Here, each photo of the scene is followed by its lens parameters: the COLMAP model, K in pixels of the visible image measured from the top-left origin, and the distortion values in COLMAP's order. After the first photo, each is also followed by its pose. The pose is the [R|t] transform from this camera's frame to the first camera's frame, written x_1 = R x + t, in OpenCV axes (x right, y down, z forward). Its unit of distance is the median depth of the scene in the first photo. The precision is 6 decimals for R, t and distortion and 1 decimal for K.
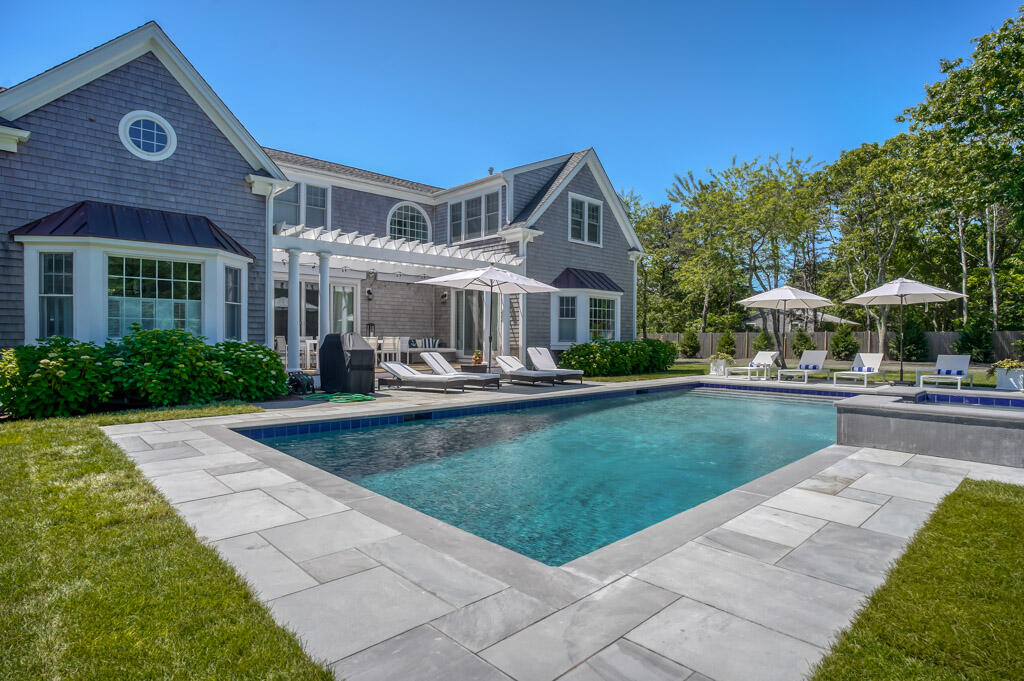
lens RADIAL K [[548.8, 0, 531.9], [0, 548.8, 344.4], [0, 0, 1]] dist [-0.075959, 0.042908]
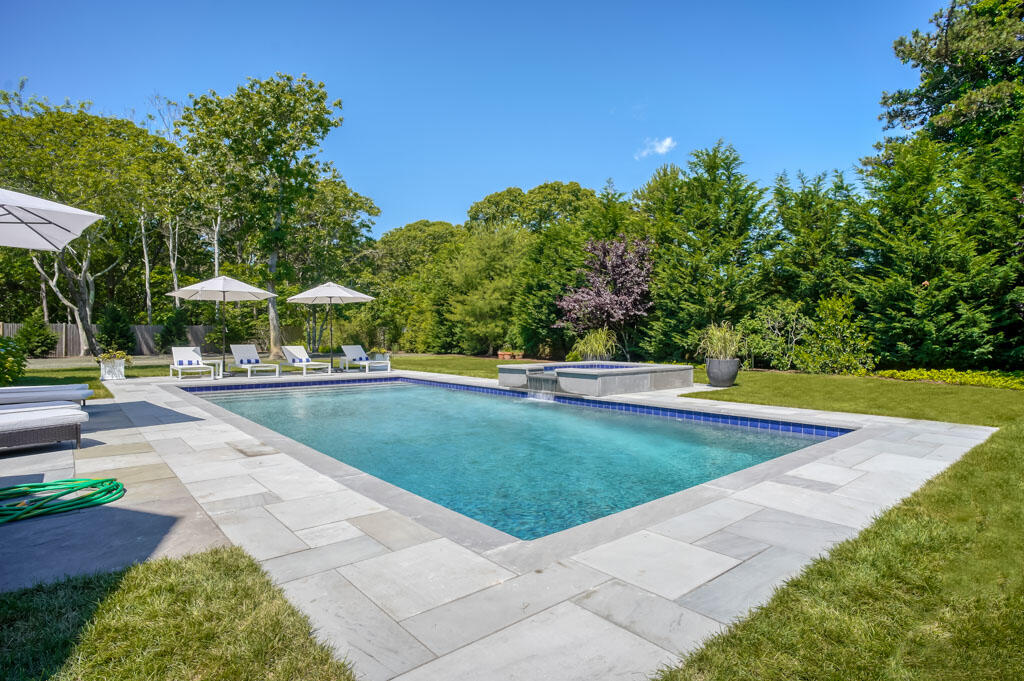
lens RADIAL K [[548.8, 0, 531.9], [0, 548.8, 344.4], [0, 0, 1]] dist [-0.075959, 0.042908]
pose [[0.055486, -0.020287, 0.998253, -0.367681], [0.007008, 0.999777, 0.019929, -0.004771], [-0.998435, 0.005890, 0.055615, 0.354139]]
